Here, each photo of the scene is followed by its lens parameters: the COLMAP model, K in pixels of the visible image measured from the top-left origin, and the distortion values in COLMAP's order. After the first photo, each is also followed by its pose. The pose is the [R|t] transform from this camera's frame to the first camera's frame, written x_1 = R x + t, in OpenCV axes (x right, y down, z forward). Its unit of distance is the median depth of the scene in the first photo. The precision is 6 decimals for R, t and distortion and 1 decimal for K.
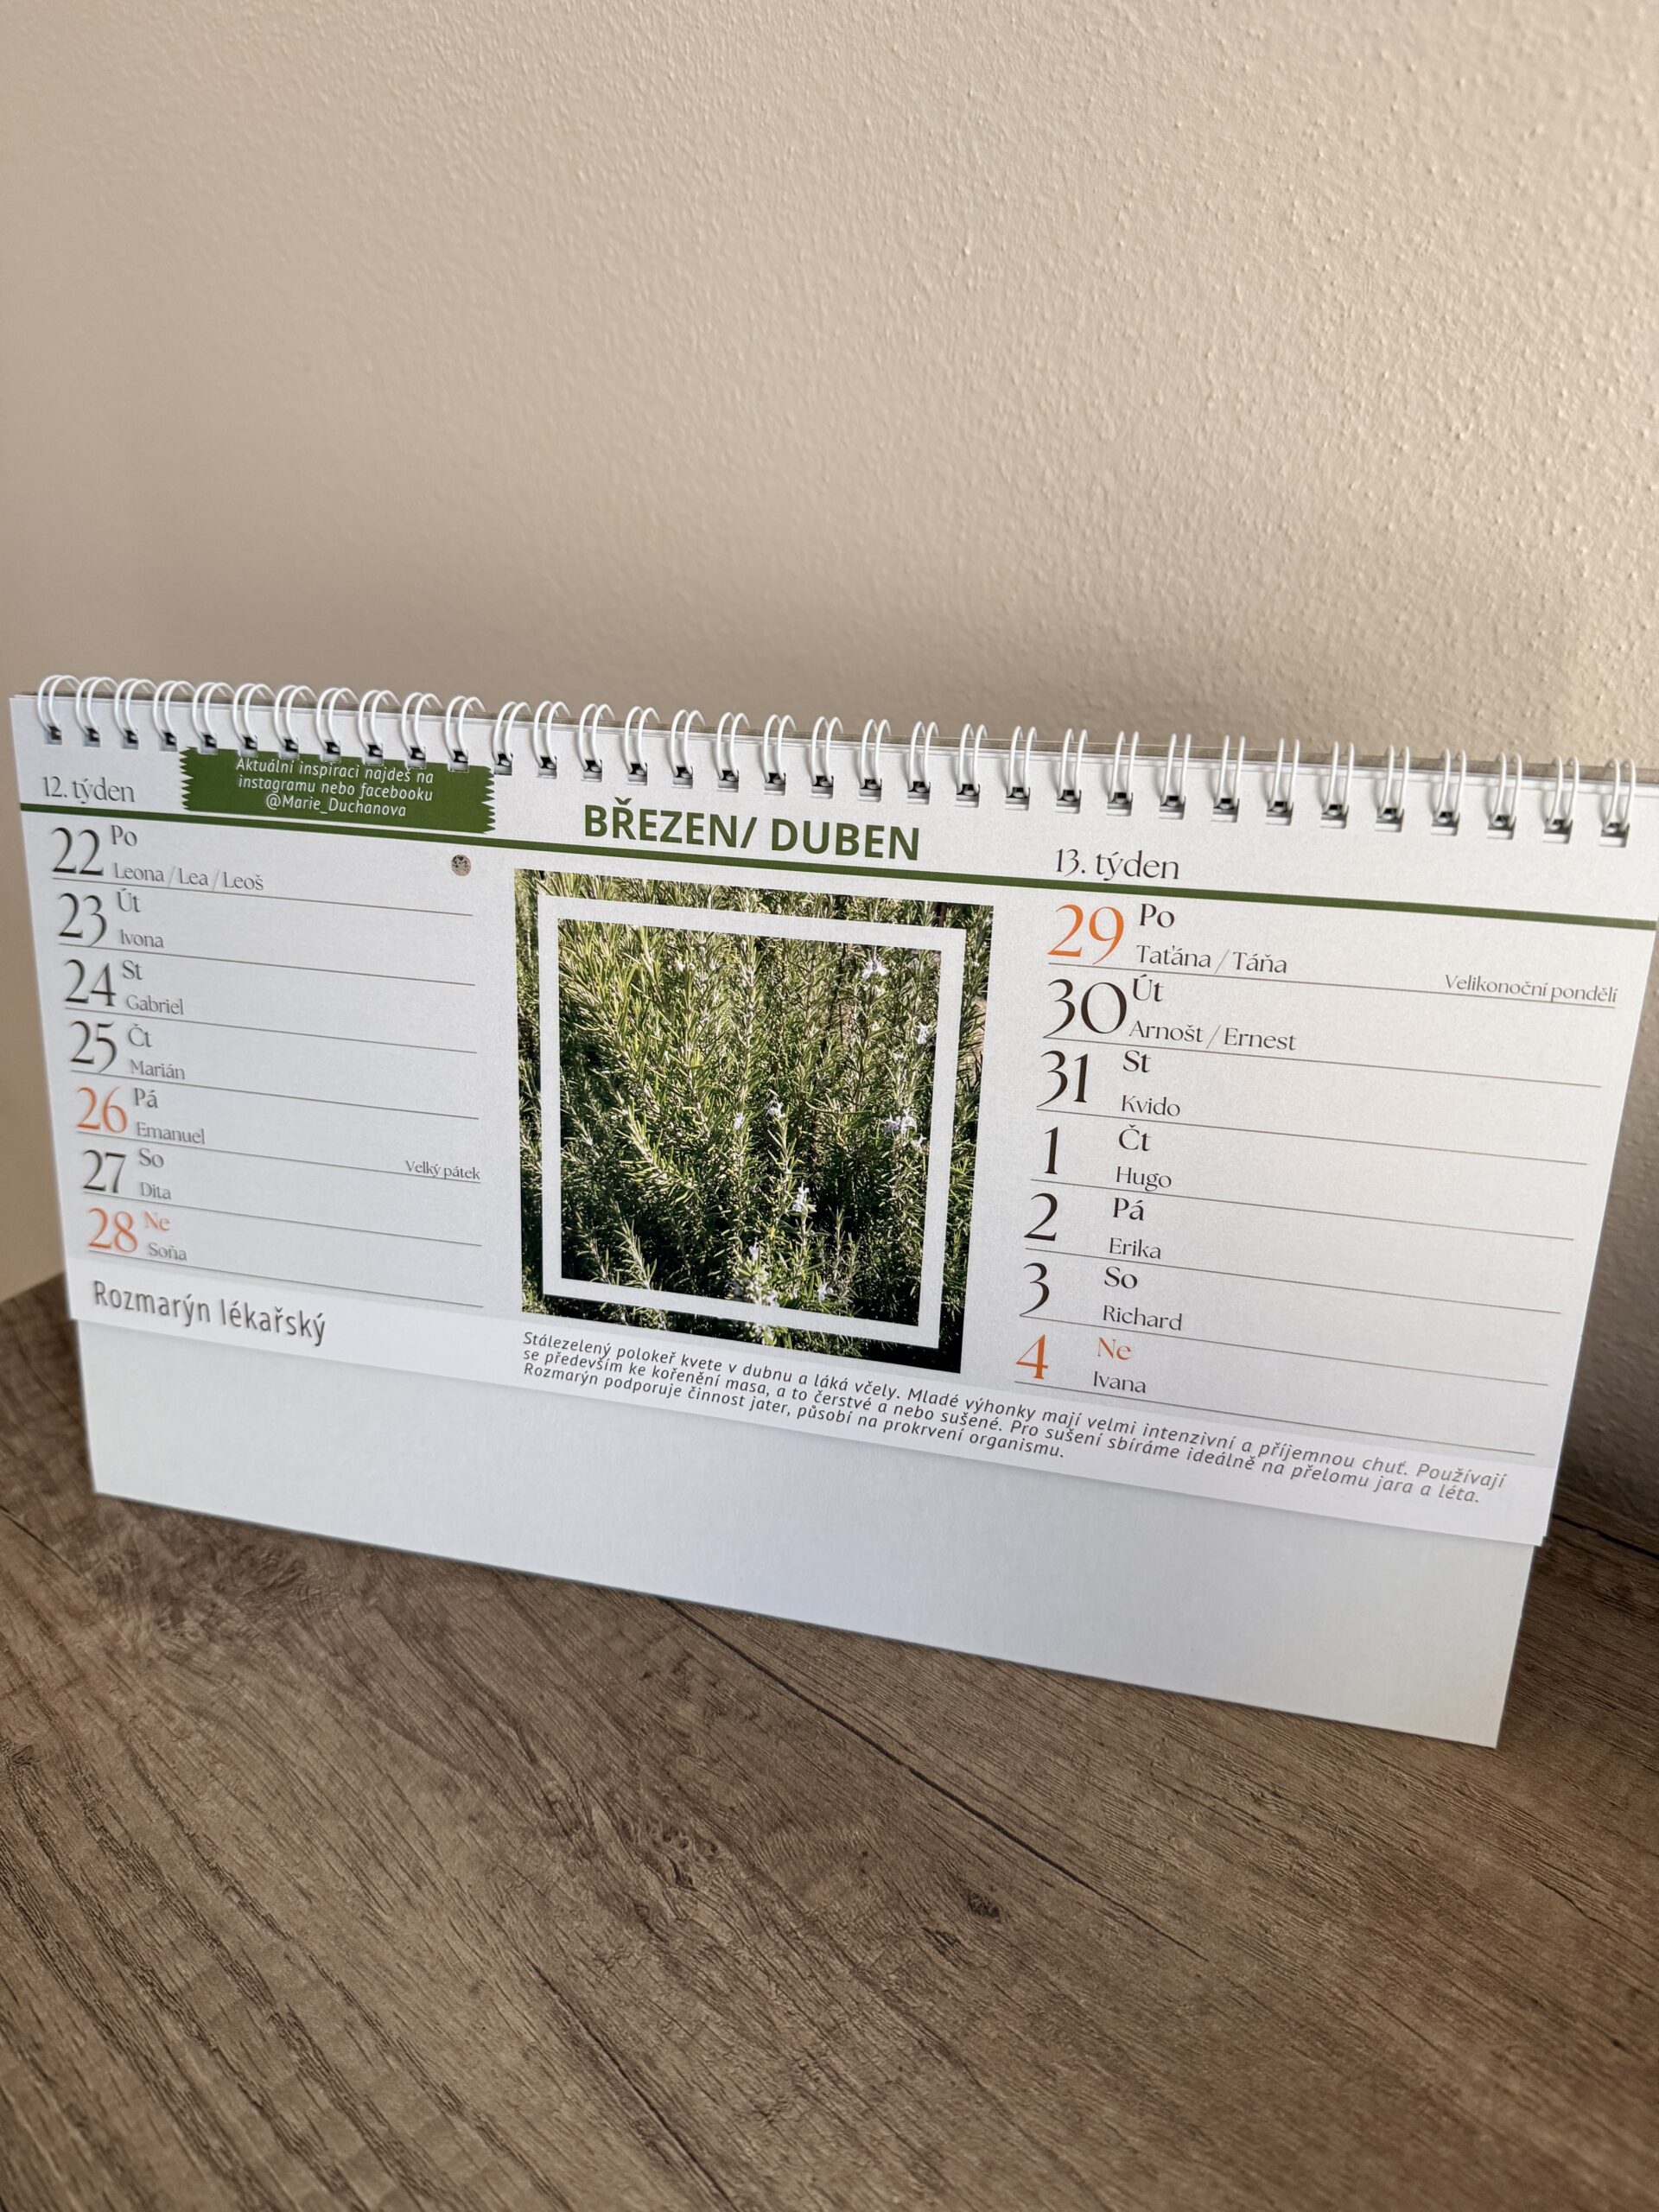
lens RADIAL K [[1637.5, 0, 804.2], [0, 1637.5, 1102.9], [0, 0, 1]] dist [-0.028381, 0.003481]
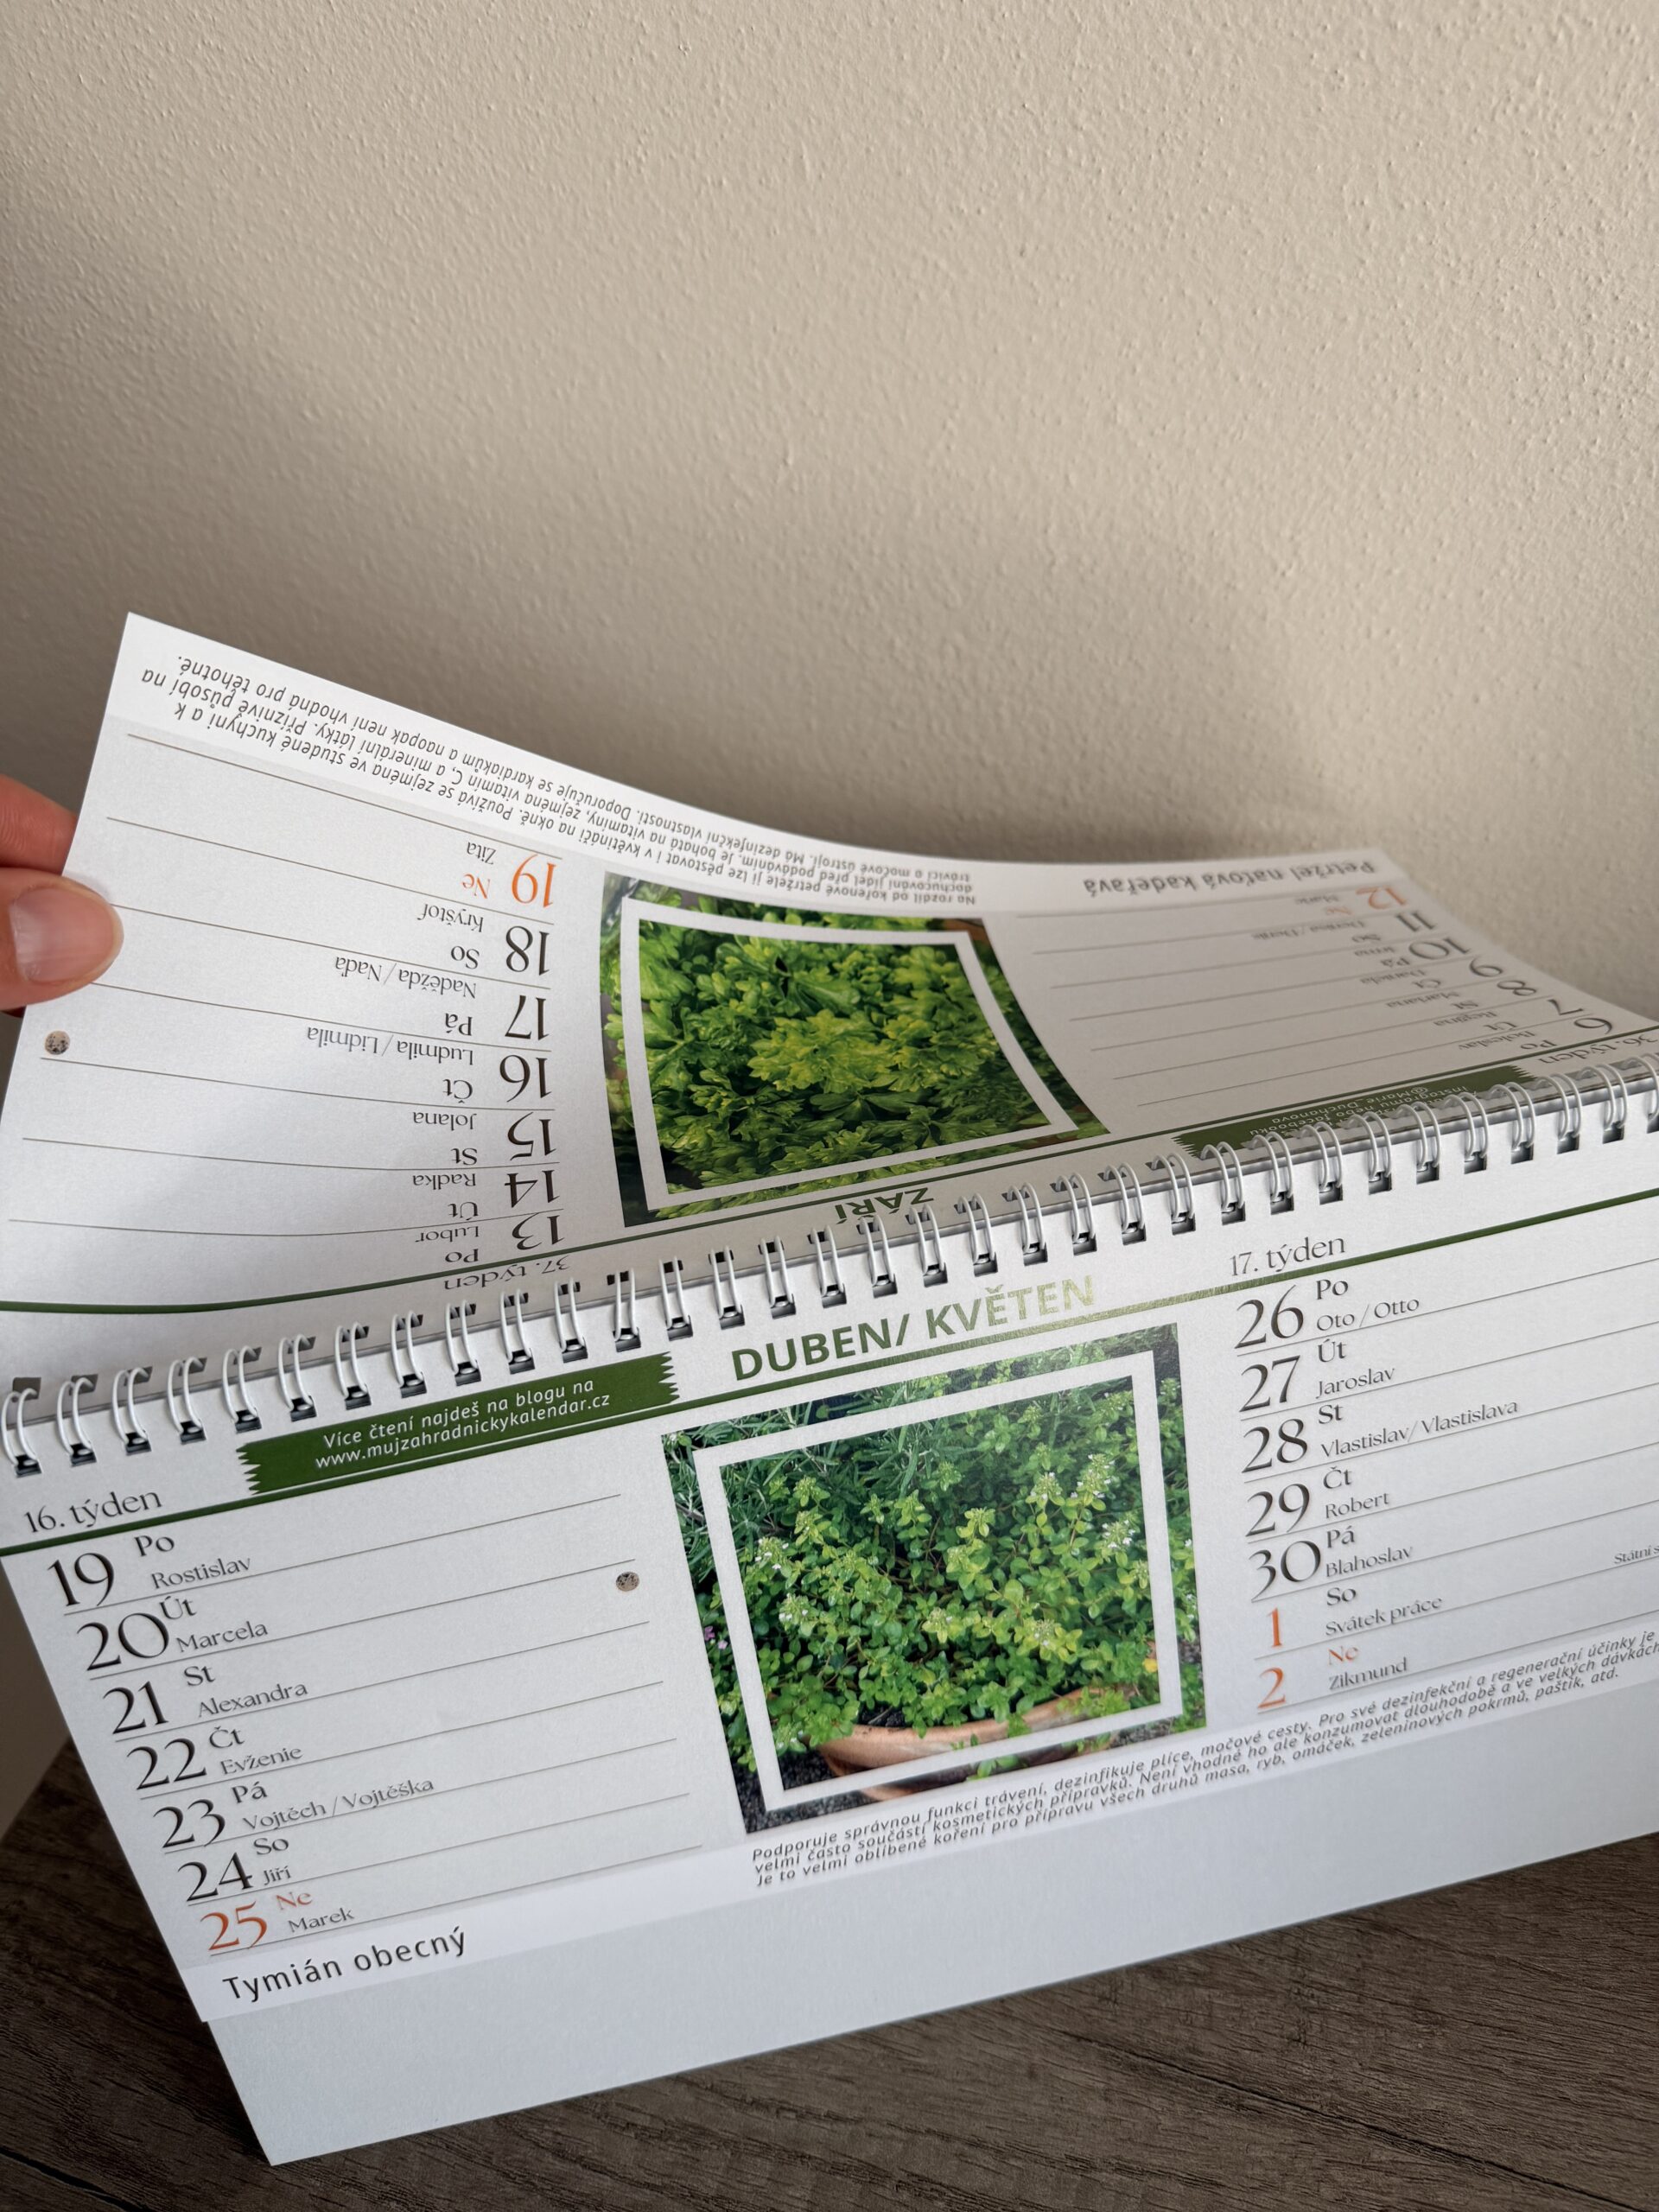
lens RADIAL K [[1637.5, 0, 799.1], [0, 1637.5, 1100.3], [0, 0, 1]] dist [-0.028381, 0.003481]
pose [[0.889137, -0.321566, 0.325625, -0.523638], [0.300753, 0.946881, 0.113855, -0.319849], [-0.344940, -0.003300, 0.938619, -0.049902]]
